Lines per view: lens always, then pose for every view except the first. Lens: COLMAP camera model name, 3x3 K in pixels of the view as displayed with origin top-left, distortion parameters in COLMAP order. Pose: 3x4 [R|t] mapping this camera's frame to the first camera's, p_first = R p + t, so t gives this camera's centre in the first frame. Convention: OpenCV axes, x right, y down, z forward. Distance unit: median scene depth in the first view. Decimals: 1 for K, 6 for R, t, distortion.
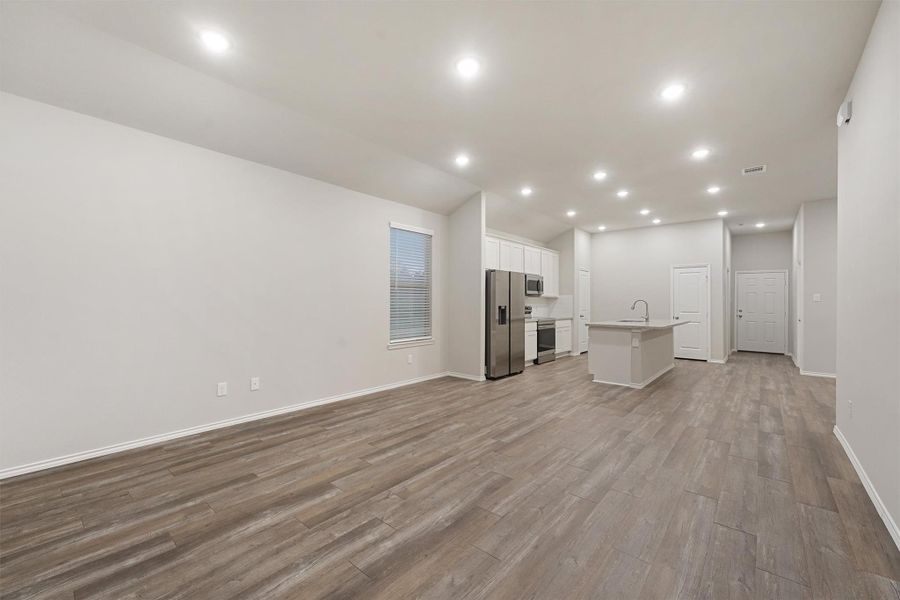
lens RADIAL K [[363.9, 0, 446.8], [0, 363.9, 307.8], [0, 0, 1]] dist [0.012423, -0.001198]
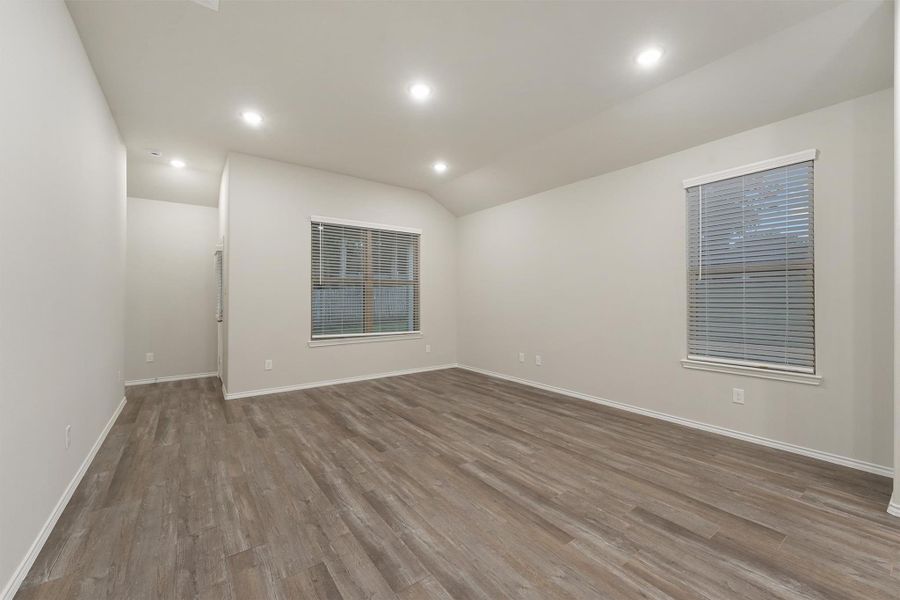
lens RADIAL K [[363.9, 0, 445.2], [0, 363.9, 292.4], [0, 0, 1]] dist [0.012423, -0.001198]
pose [[-0.237551, -0.022980, -0.971103, 0.962833], [-0.015410, 0.999683, -0.019886, -0.007717], [0.971253, 0.010240, -0.237830, 1.127557]]
